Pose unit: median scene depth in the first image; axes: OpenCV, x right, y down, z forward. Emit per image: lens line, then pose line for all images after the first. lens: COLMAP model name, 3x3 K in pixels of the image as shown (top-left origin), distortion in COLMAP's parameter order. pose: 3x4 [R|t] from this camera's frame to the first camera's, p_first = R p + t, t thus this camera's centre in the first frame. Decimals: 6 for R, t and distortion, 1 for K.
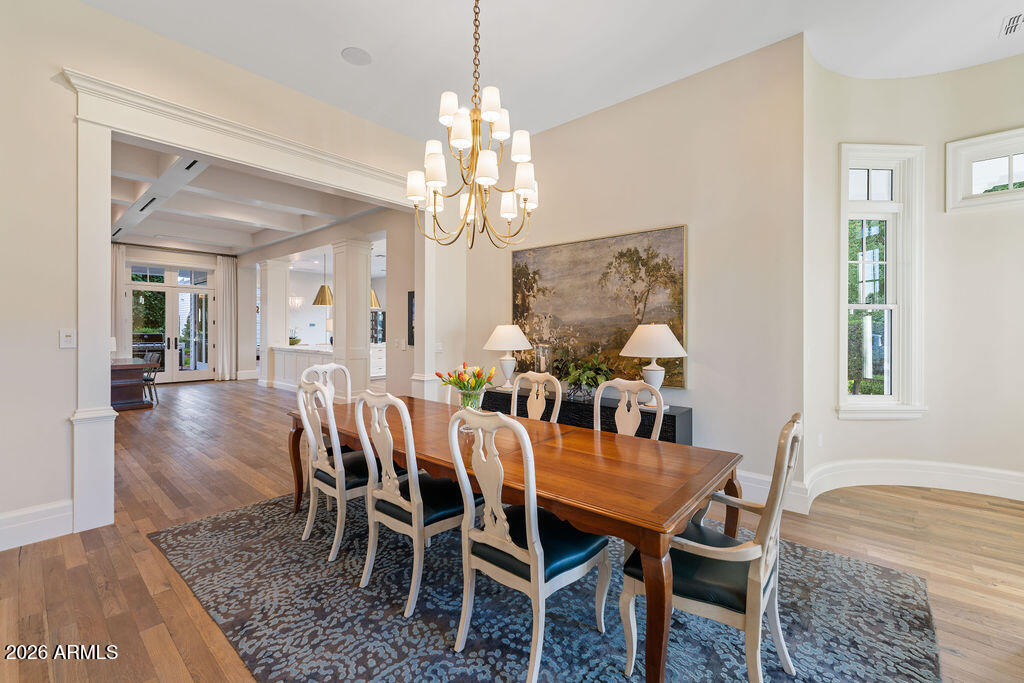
lens RADIAL K [[419.6, 0, 506.4], [0, 419.6, 327.5], [0, 0, 1]] dist [0.001008, -0.000787]
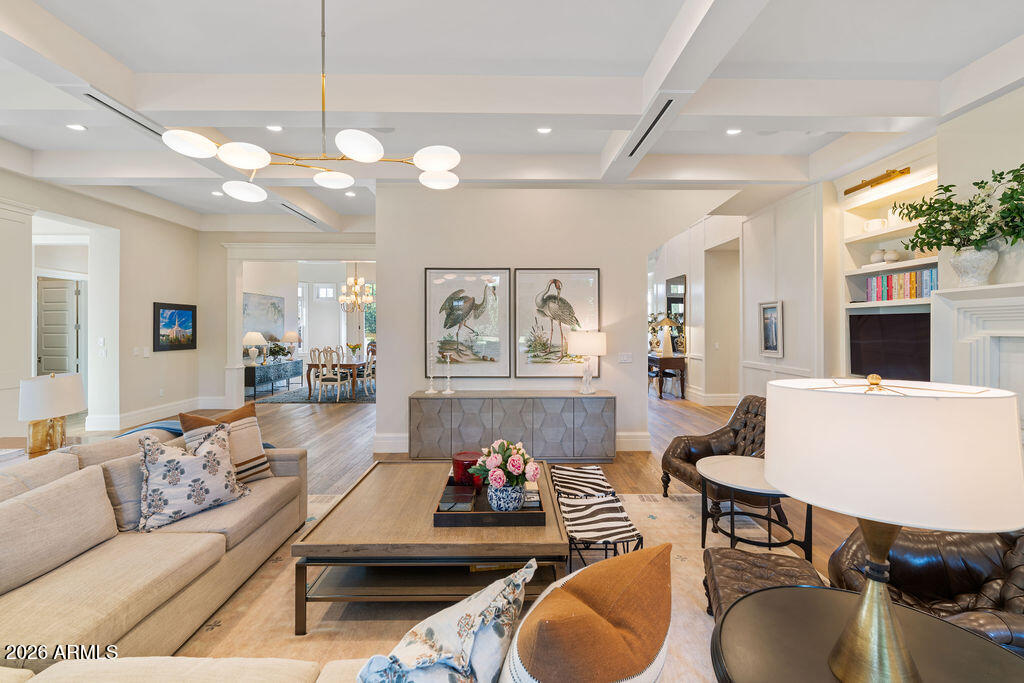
lens RADIAL K [[419.6, 0, 523.2], [0, 419.6, 332.4], [0, 0, 1]] dist [0.001008, -0.000787]
pose [[-0.685265, -0.011389, 0.728205, -2.273025], [-0.004620, 0.999926, 0.011291, -0.033980], [-0.728279, 0.004373, -0.685267, 1.436022]]
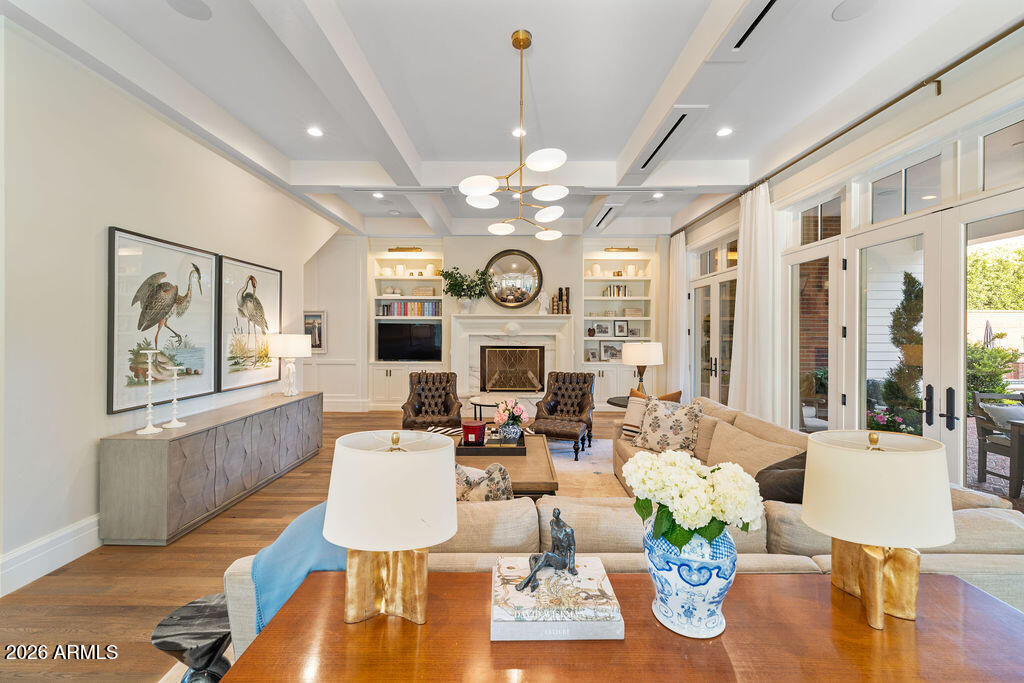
lens RADIAL K [[419.6, 0, 511.7], [0, 419.6, 333.4], [0, 0, 1]] dist [0.001008, -0.000787]
pose [[-0.748538, -0.006790, -0.663057, -1.341326], [-0.006564, 0.999974, -0.002830, -0.027289], [0.663059, 0.002234, -0.748564, 1.755782]]
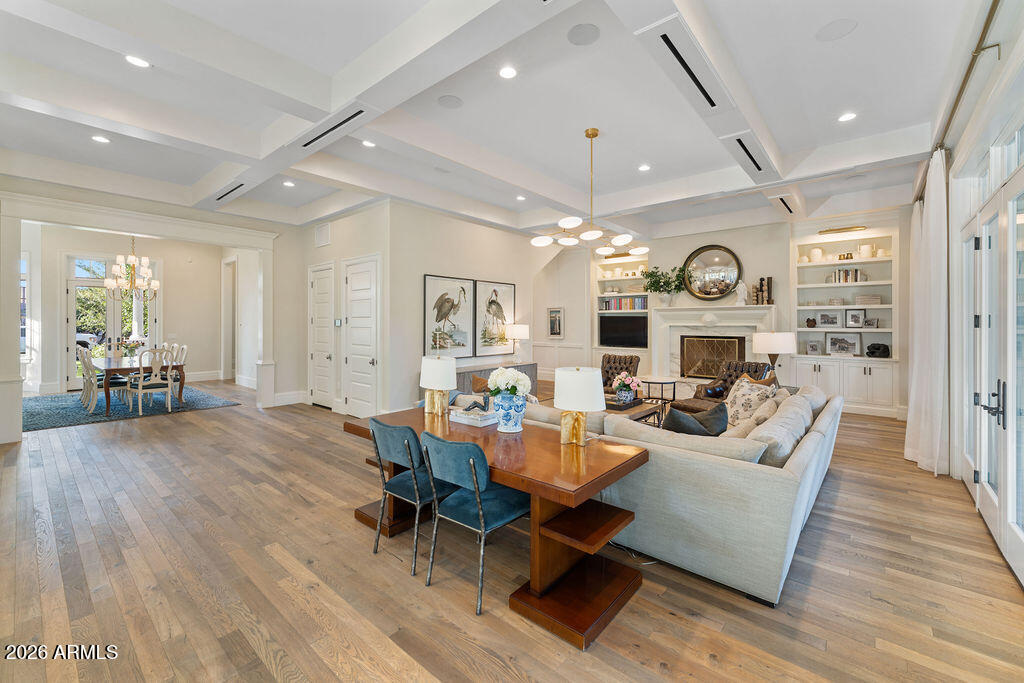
lens RADIAL K [[419.6, 0, 509.4], [0, 419.6, 322.1], [0, 0, 1]] dist [0.001008, -0.000787]
pose [[-0.999768, -0.007617, -0.020141, -1.558593], [-0.007525, 0.999961, -0.004619, -0.025996], [0.020176, -0.004467, -0.999786, 2.257723]]
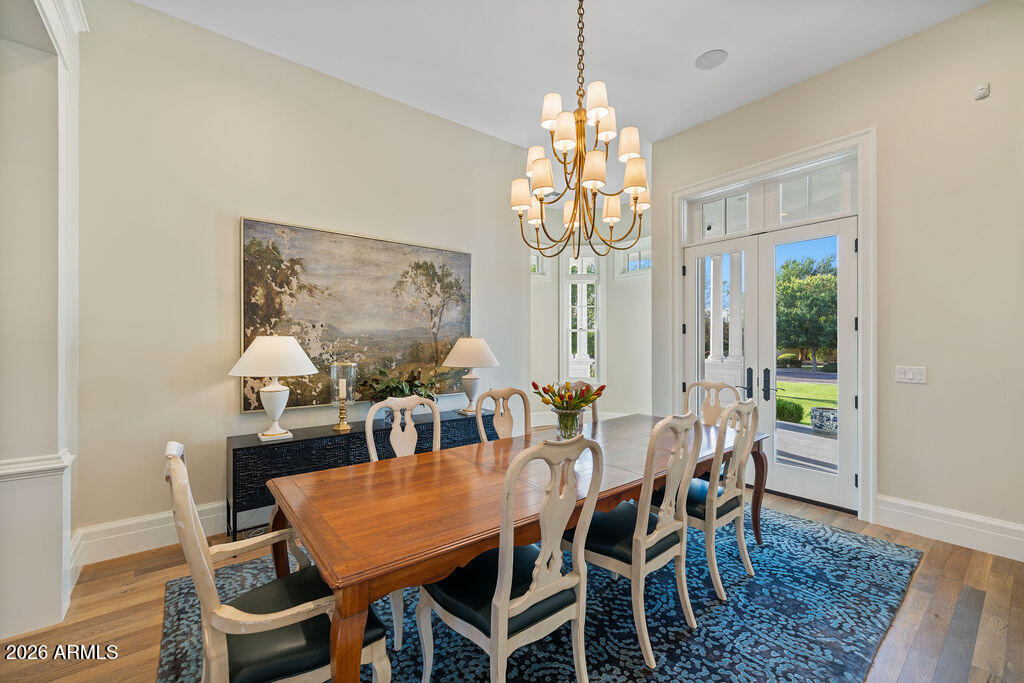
lens RADIAL K [[419.6, 0, 517.4], [0, 419.6, 331.8], [0, 0, 1]] dist [0.001008, -0.000787]
pose [[0.178881, 0.027355, 0.983490, -0.564882], [0.000854, 0.999609, -0.027959, 0.006055], [-0.983870, 0.005841, 0.178787, 0.530075]]
